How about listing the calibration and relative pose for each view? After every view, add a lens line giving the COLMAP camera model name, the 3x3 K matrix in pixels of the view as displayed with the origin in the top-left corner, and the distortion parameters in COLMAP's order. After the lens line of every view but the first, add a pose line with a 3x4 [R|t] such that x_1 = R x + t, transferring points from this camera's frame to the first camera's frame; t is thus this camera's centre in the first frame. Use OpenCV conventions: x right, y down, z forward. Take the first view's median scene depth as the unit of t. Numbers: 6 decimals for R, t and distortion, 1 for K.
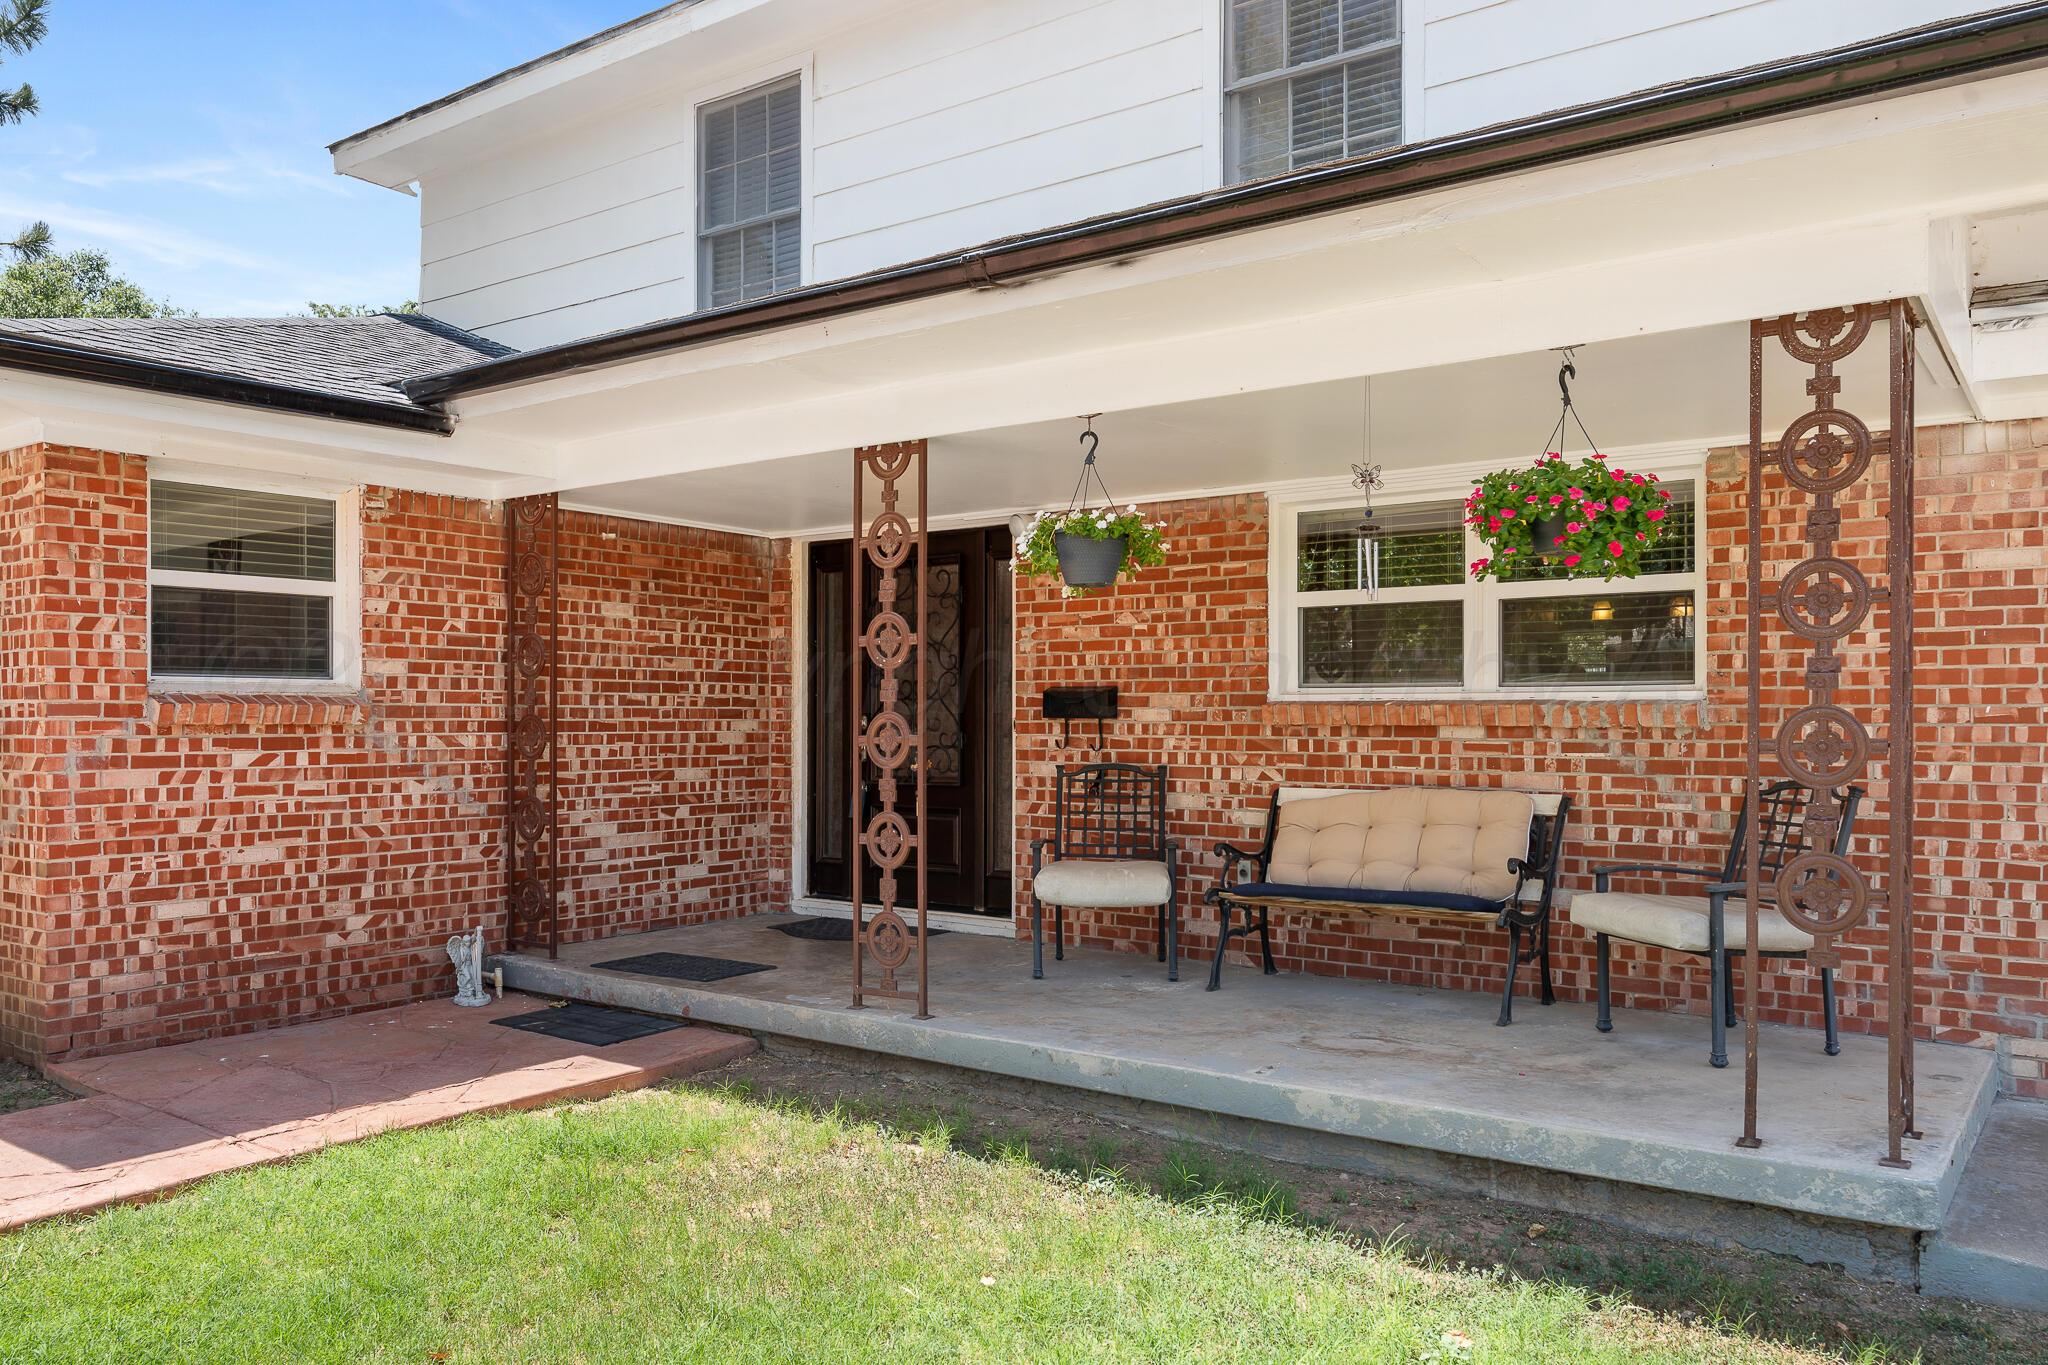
lens RADIAL K [[1530.0, 0, 1024.5], [0, 1530.0, 687.8], [0, 0, 1]] dist [-0.002818, -0.000299]
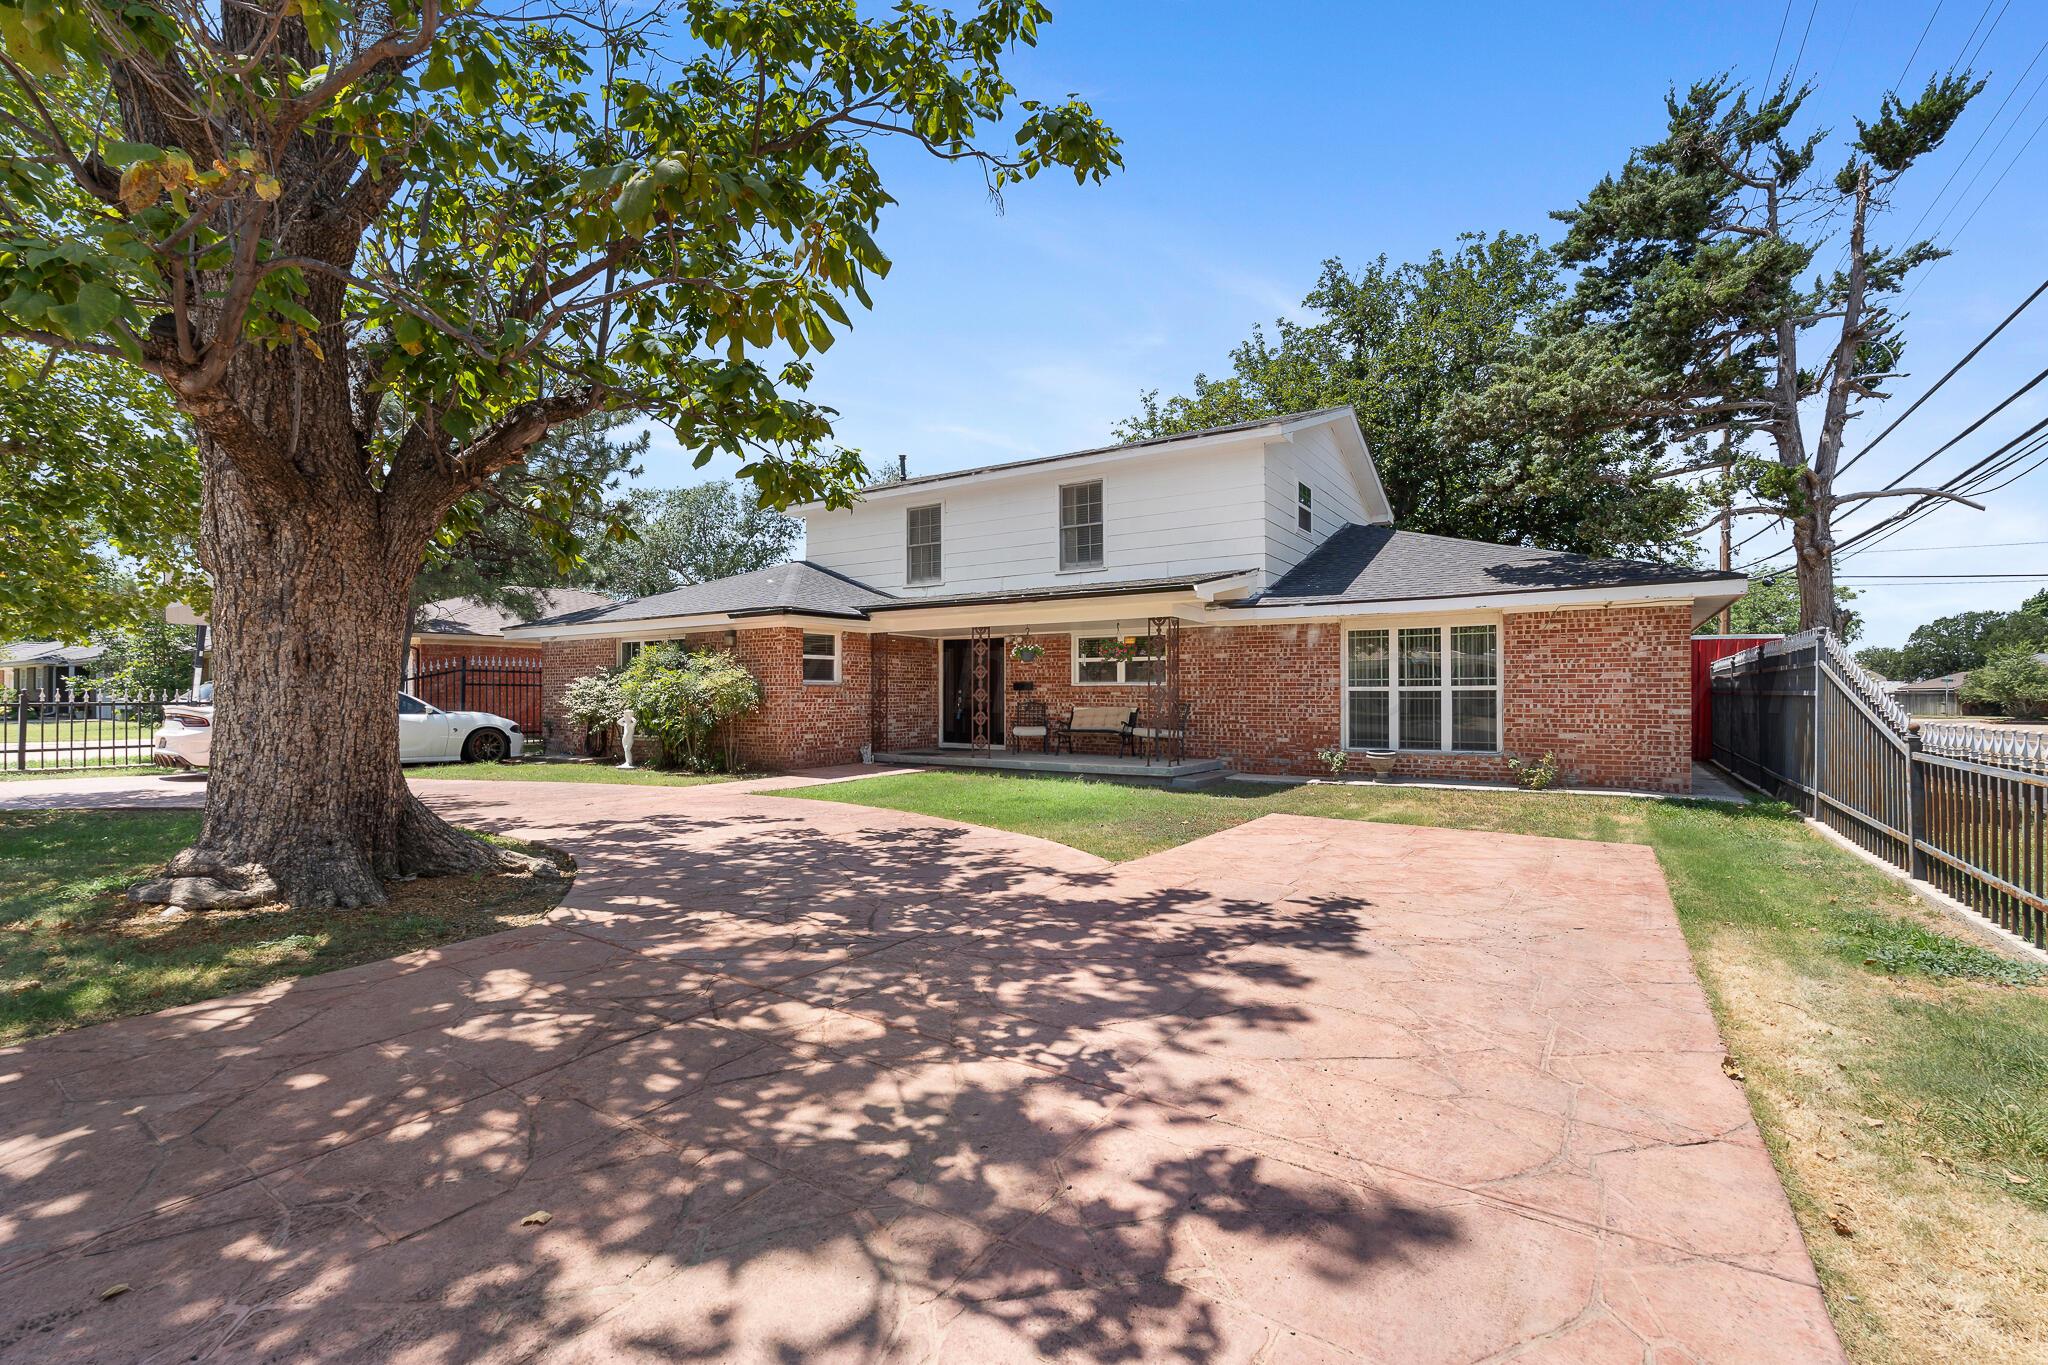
lens RADIAL K [[904.3, 0, 1025.0], [0, 904.3, 685.9], [0, 0, 1]] dist [-0.003233, 0.000699]
pose [[0.998299, -0.001022, 0.058301, -0.097074], [0.000367, 0.999937, 0.011251, -0.017611], [-0.058309, -0.011210, 0.998236, -1.341696]]
